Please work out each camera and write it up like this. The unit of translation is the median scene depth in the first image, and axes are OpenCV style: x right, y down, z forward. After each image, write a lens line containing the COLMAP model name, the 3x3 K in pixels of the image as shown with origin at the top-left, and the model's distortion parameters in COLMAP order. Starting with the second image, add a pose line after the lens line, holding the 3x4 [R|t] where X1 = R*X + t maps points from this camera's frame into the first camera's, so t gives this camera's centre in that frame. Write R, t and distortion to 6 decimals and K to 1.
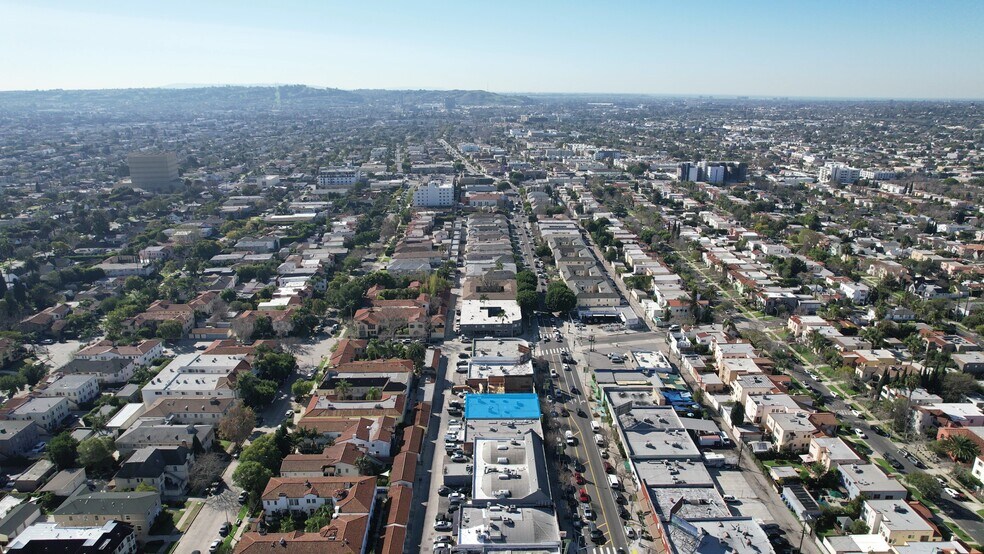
lens RADIAL K [[630.8, 0, 496.5], [0, 630.8, 279.2], [0, 0, 1]] dist [-0.076050, 0.066097]
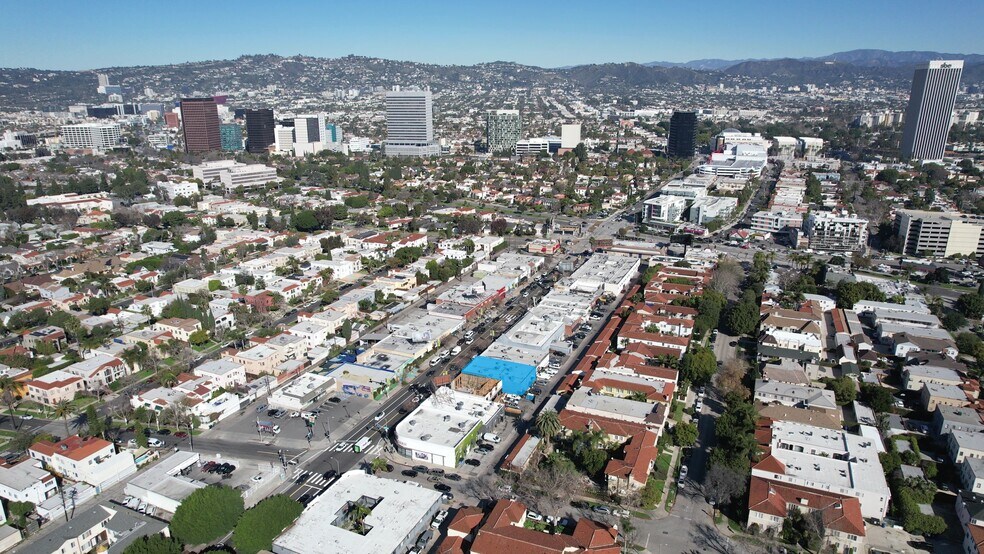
lens RADIAL K [[630.8, 0, 496.5], [0, 630.8, 279.2], [0, 0, 1]] dist [-0.076050, 0.066097]
pose [[-0.909236, -0.119408, 0.398788, -0.313187], [0.124812, 0.835707, 0.534804, -0.404811], [-0.397130, 0.536037, -0.744951, 1.310075]]
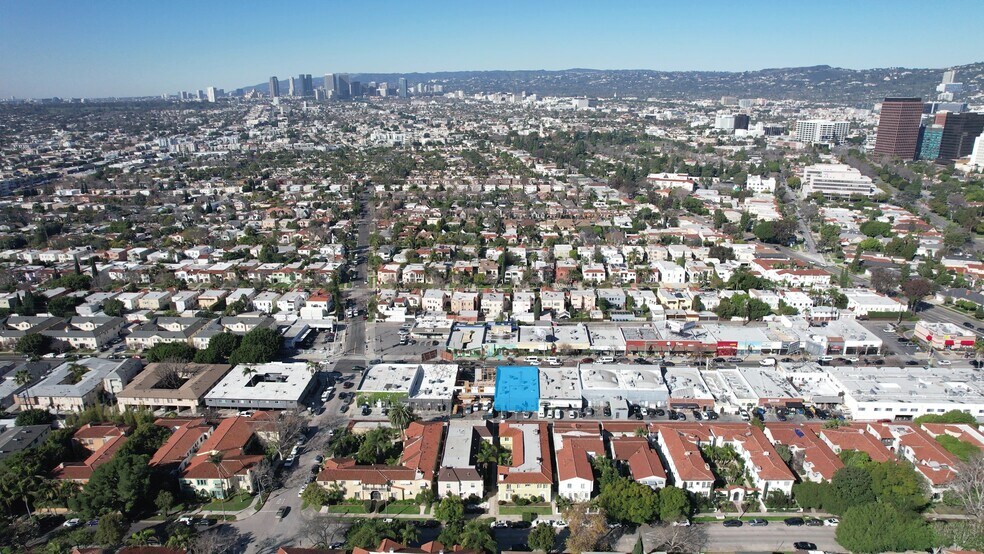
lens RADIAL K [[630.8, 0, 496.5], [0, 630.8, 279.2], [0, 0, 1]] dist [-0.076050, 0.066097]
pose [[0.036344, -0.293417, 0.955293, -0.754947], [0.294944, 0.916492, 0.270278, -0.214664], [-0.954823, 0.271935, 0.119851, 0.644779]]
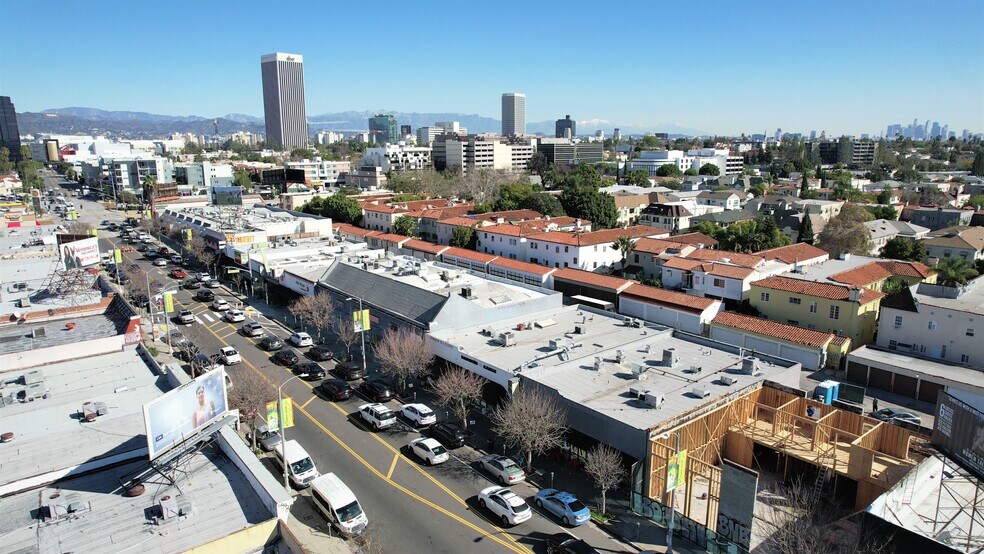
lens RADIAL K [[630.8, 0, 496.5], [0, 630.8, 279.2], [0, 0, 1]] dist [-0.076050, 0.066097]
pose [[-0.786944, 0.136541, -0.601728, 0.175105], [-0.173435, 0.886943, 0.428080, 0.043280], [0.592149, 0.441235, -0.674293, 0.837555]]
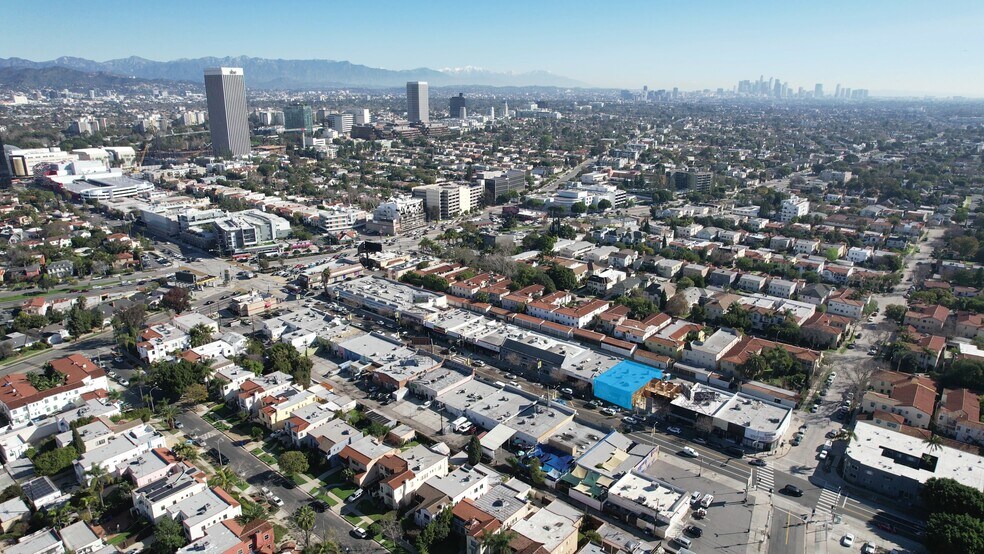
lens RADIAL K [[630.8, 0, 496.5], [0, 630.8, 279.2], [0, 0, 1]] dist [-0.076050, 0.066097]
pose [[-0.652687, 0.219437, -0.725153, 0.707107], [-0.221512, 0.860041, 0.459632, -0.308942], [0.724522, 0.460626, -0.512730, 0.986833]]
